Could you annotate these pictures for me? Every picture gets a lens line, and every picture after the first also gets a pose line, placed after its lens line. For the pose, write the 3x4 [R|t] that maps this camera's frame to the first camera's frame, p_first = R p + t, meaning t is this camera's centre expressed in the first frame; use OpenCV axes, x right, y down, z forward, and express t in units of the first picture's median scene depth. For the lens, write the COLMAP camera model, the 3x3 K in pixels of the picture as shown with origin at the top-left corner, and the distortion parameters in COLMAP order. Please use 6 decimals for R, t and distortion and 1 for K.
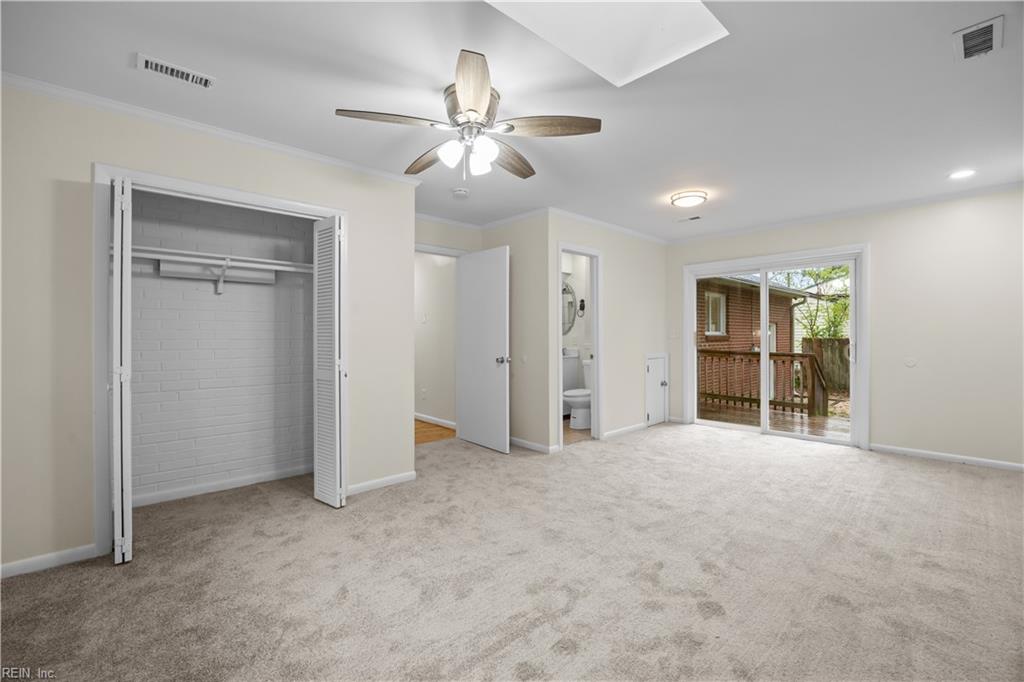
lens RADIAL K [[436.4, 0, 514.9], [0, 436.4, 333.3], [0, 0, 1]] dist [-0.010740, -0.000424]
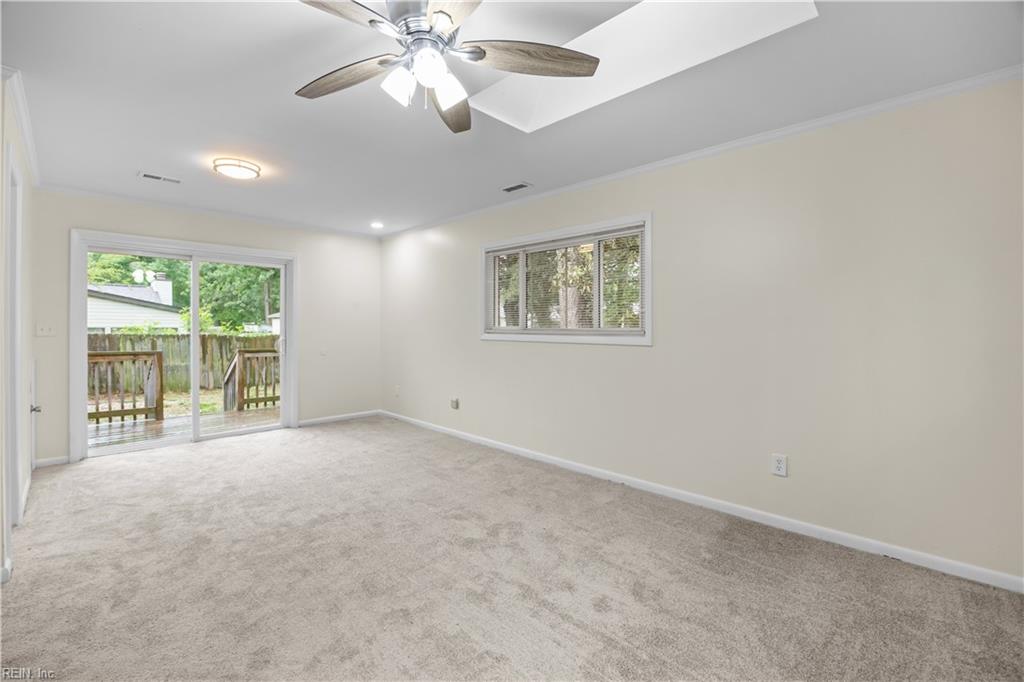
lens RADIAL K [[443.2, 0, 514.0], [0, 443.2, 344.9], [0, 0, 1]] dist [-0.016798, -0.000329]
pose [[-0.075031, -0.029576, 0.996742, -0.486103], [-0.010001, 0.999532, 0.028906, 0.000809], [-0.997131, -0.007799, -0.075292, 0.556342]]
